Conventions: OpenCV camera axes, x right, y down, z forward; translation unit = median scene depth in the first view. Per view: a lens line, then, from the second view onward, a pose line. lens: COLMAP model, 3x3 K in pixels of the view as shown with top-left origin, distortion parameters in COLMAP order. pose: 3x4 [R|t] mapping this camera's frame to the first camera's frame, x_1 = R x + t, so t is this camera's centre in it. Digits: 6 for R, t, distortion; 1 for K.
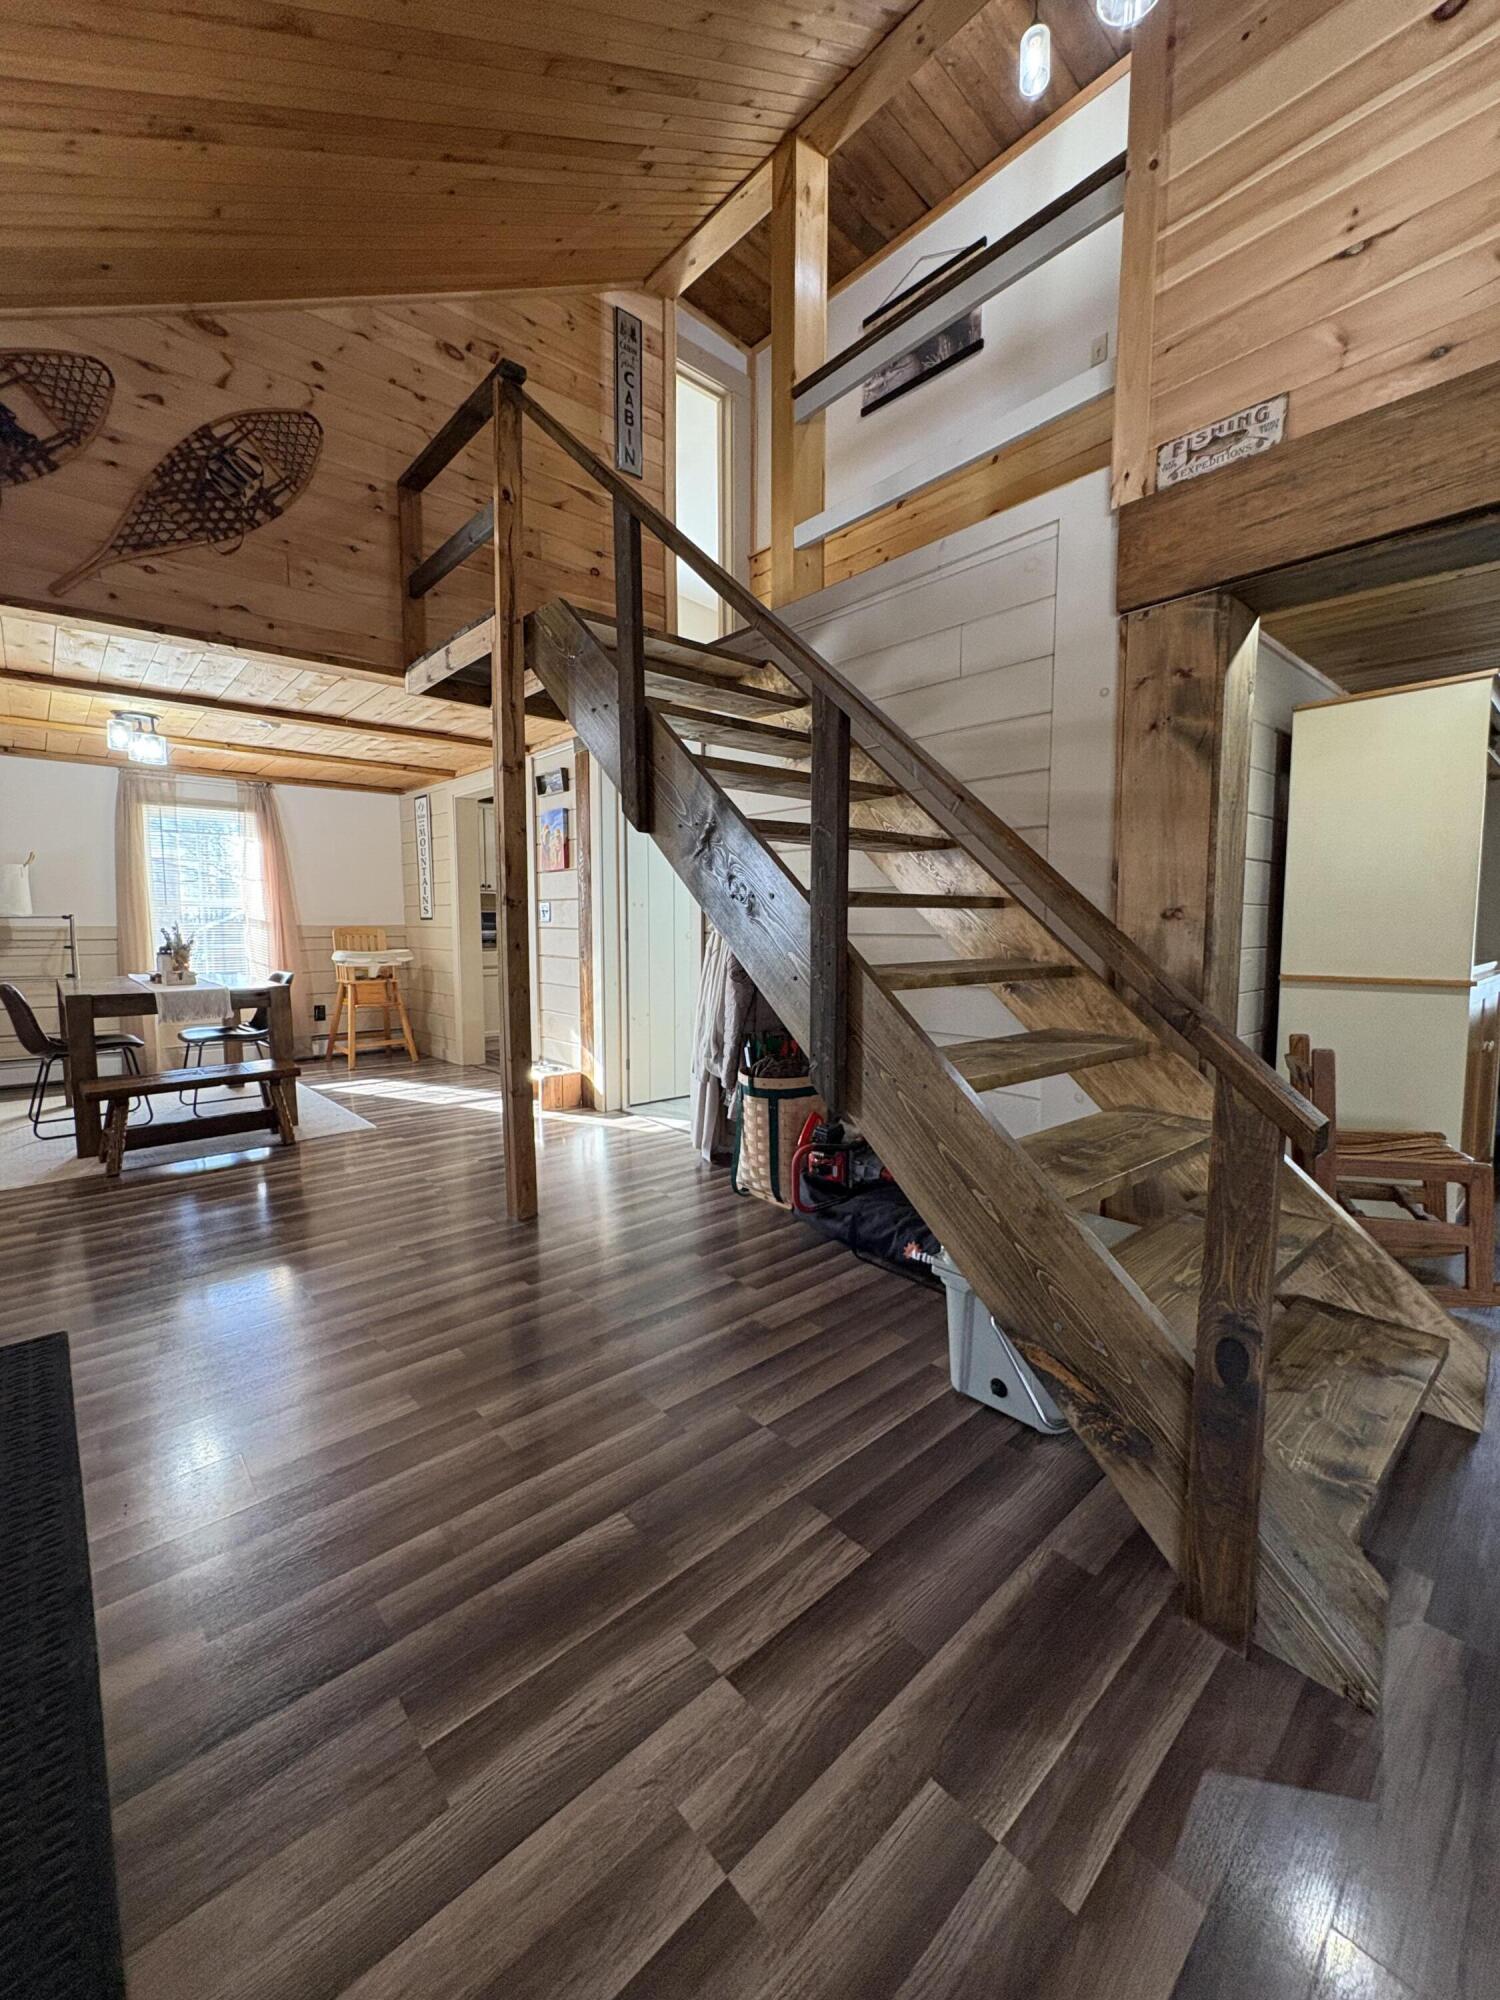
lens RADIAL K [[794.1, 0, 748.1], [0, 794.1, 989.4], [0, 0, 1]] dist [0.000813, 0.000071]
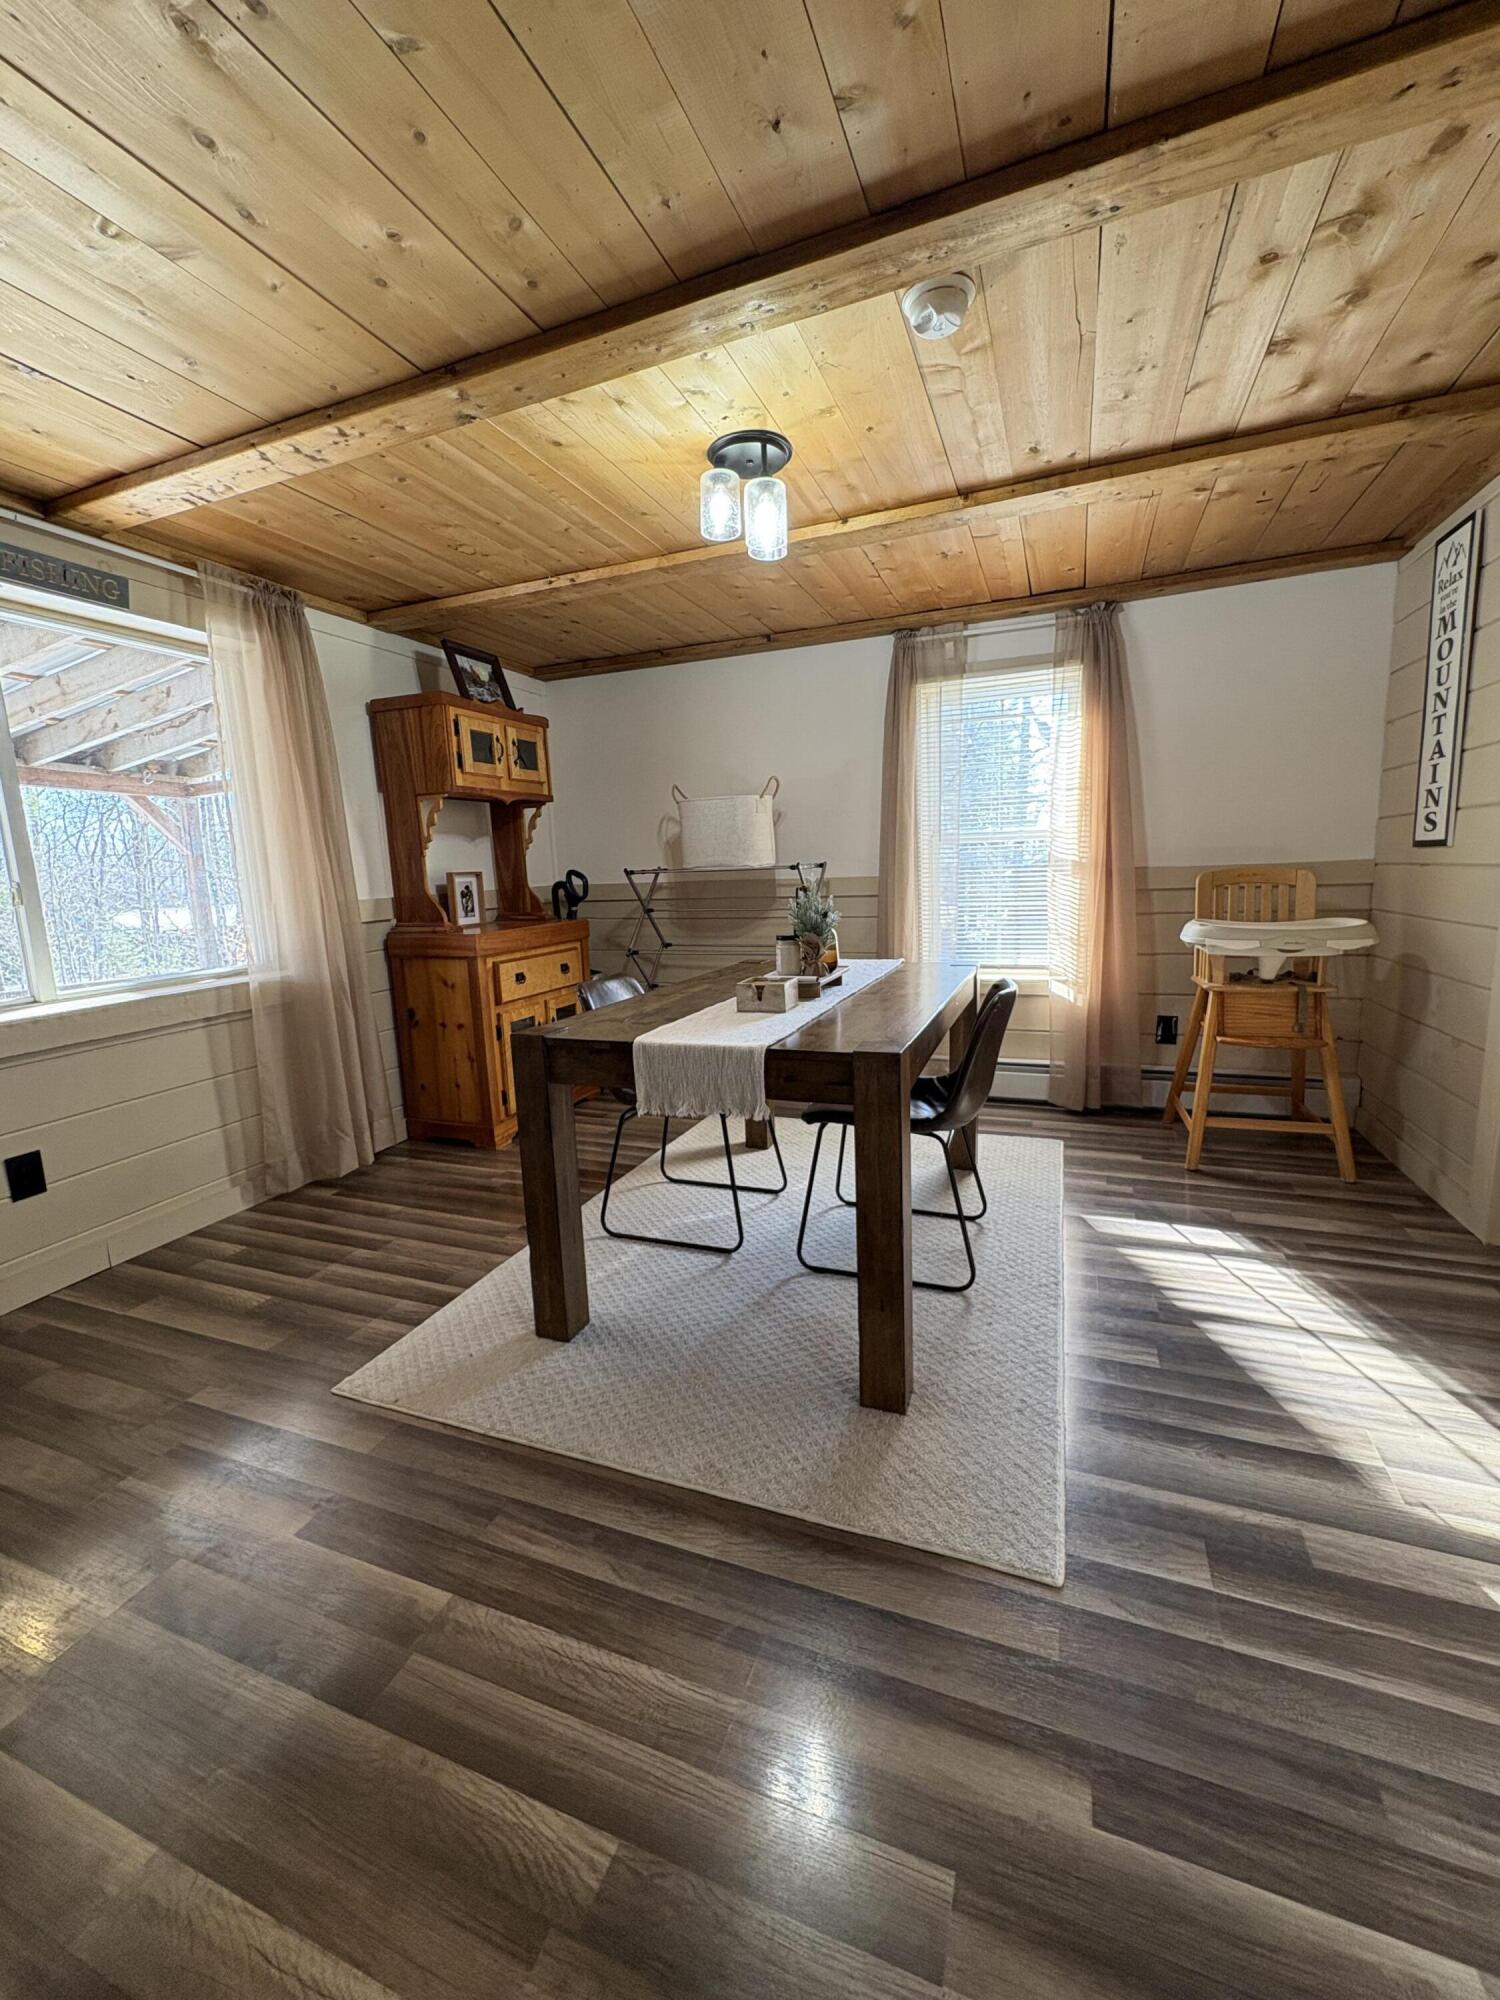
lens RADIAL K [[794.1, 0, 749.5], [0, 794.1, 993.6], [0, 0, 1]] dist [0.000813, 0.000071]
pose [[0.455025, 0.120289, -0.882317, -0.202340], [-0.043462, 0.992653, 0.112917, -0.045841], [0.889417, -0.013033, 0.456910, 0.522591]]
